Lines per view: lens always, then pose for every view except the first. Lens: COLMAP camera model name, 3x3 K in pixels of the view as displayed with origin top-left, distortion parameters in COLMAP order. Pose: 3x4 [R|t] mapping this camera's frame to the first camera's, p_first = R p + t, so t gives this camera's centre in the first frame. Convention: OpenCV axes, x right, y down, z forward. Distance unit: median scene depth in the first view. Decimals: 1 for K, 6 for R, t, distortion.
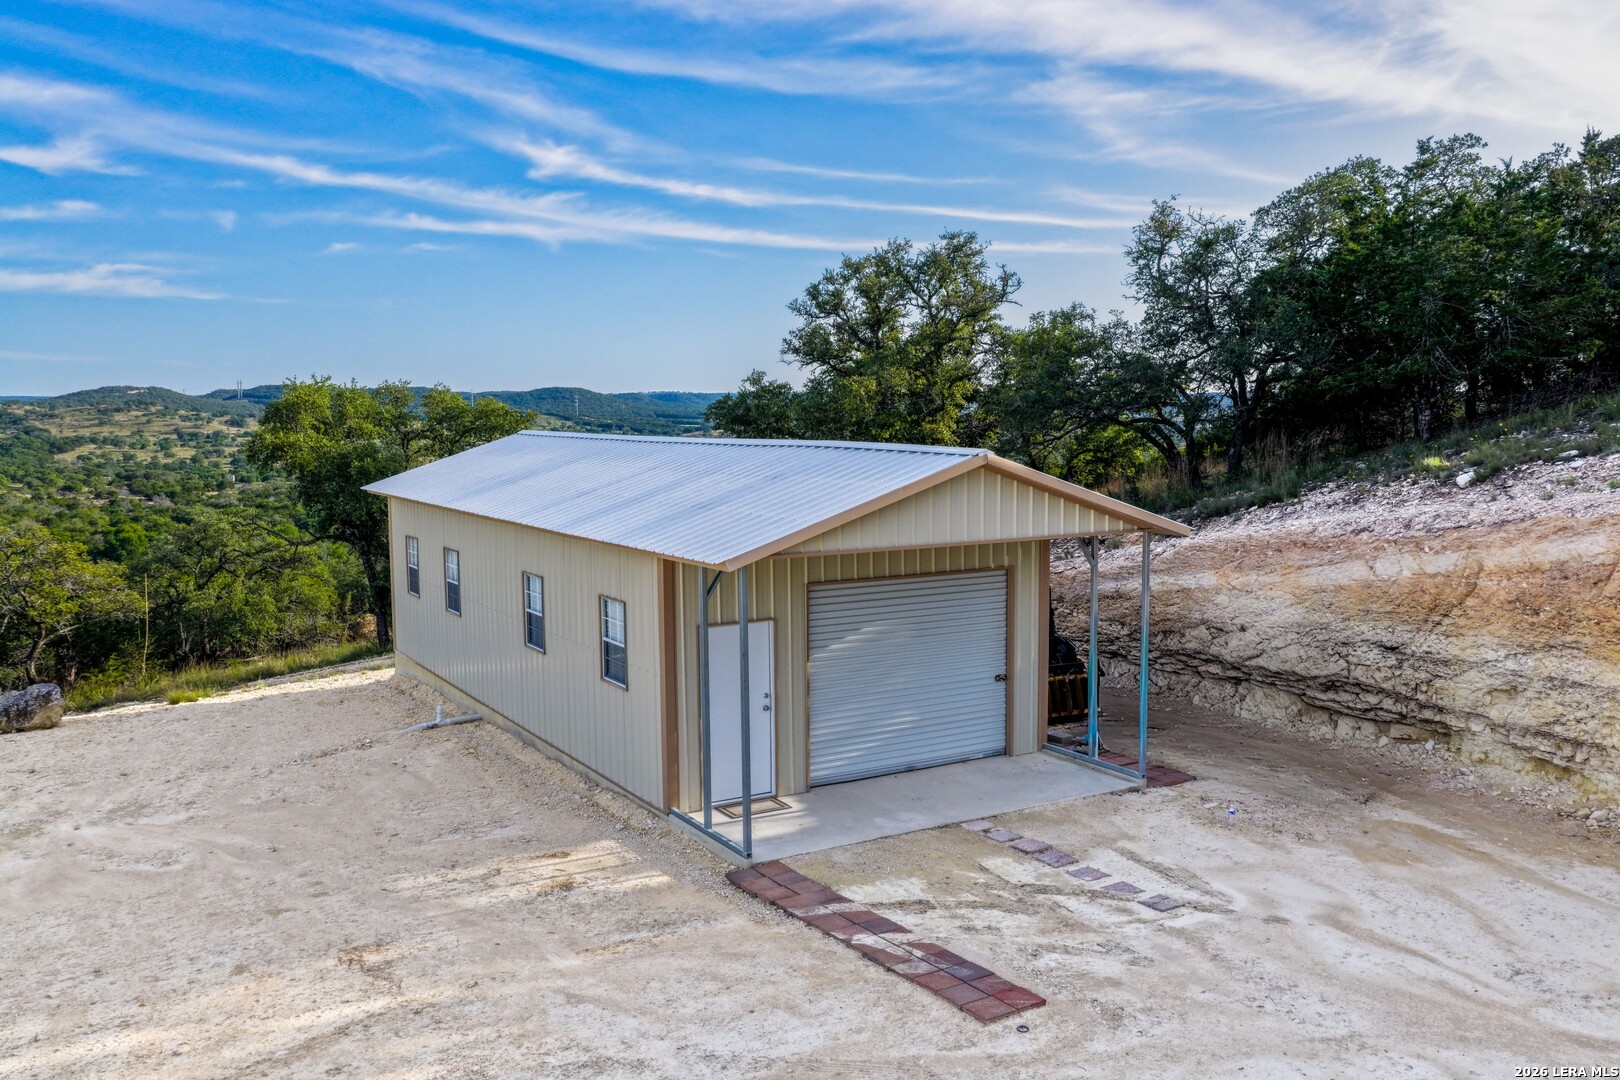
lens RADIAL K [[1329.2, 0, 813.9], [0, 1329.2, 530.4], [0, 0, 1]] dist [-0.015997, 0.053736]
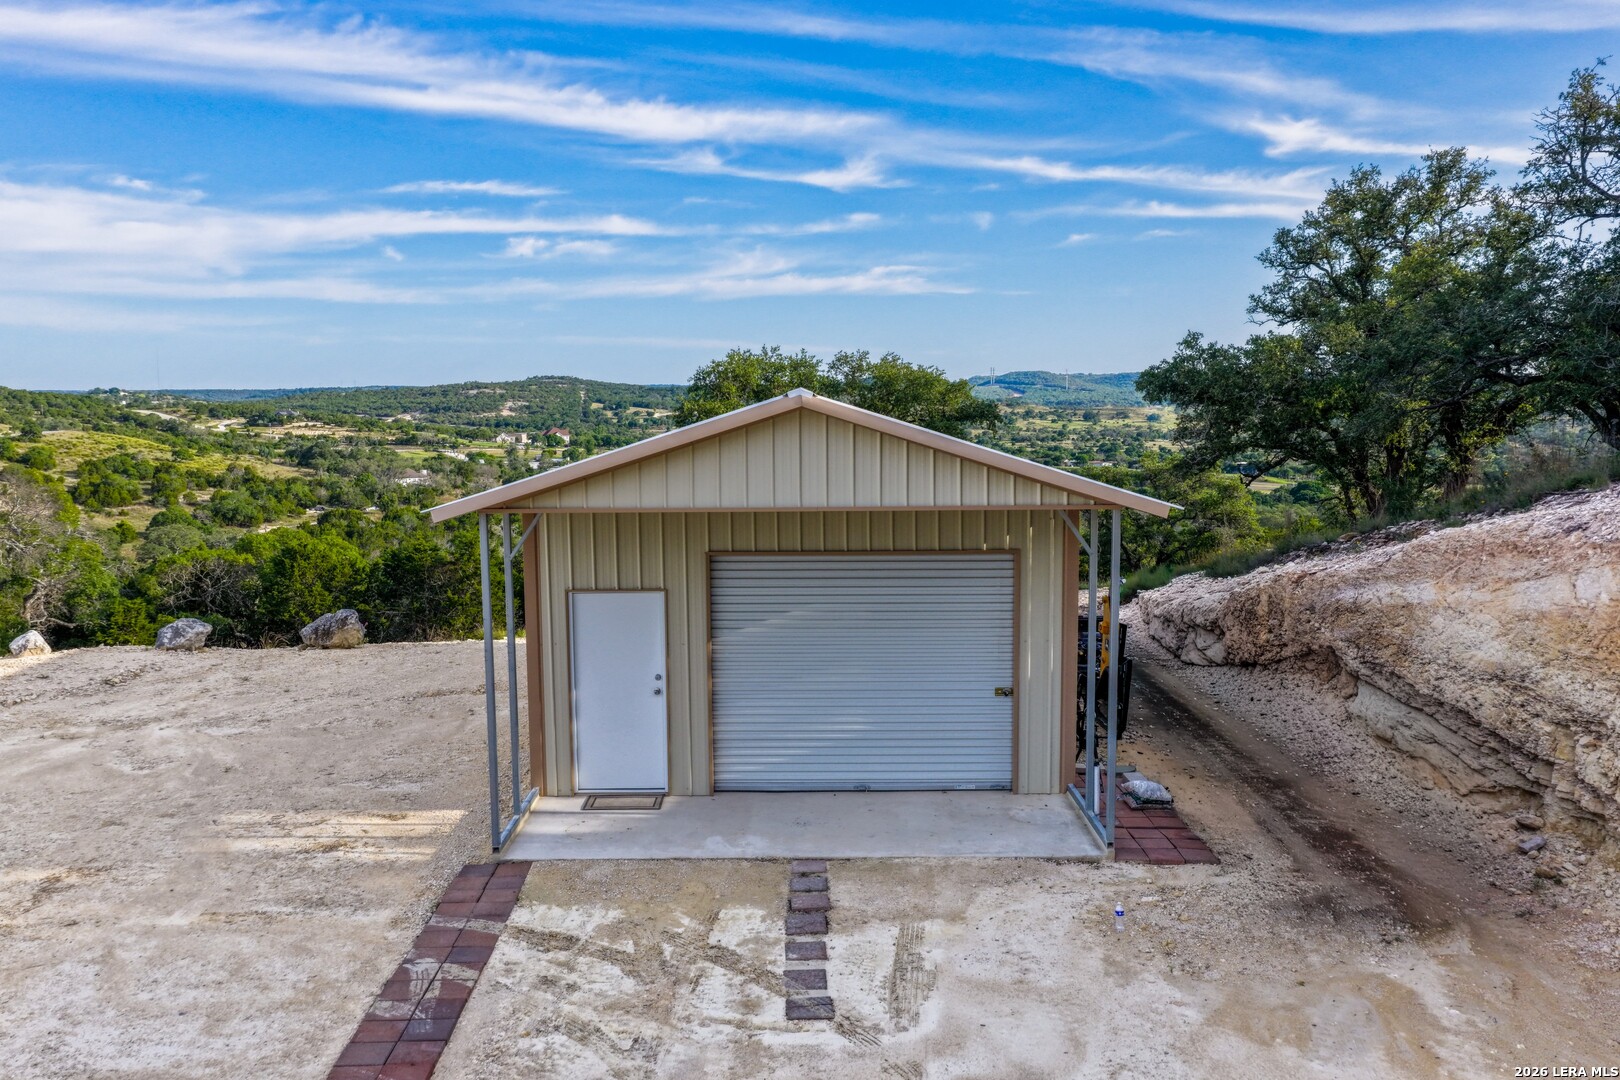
lens RADIAL K [[1338.3, 0, 809.1], [0, 1338.3, 457.9], [0, 0, 1]] dist [-0.023312, 0.057786]
pose [[0.859736, 0.023028, -0.510219, 0.541385], [-0.045023, 0.998511, -0.030800, 0.002941], [0.508750, 0.049451, 0.859493, 0.310351]]
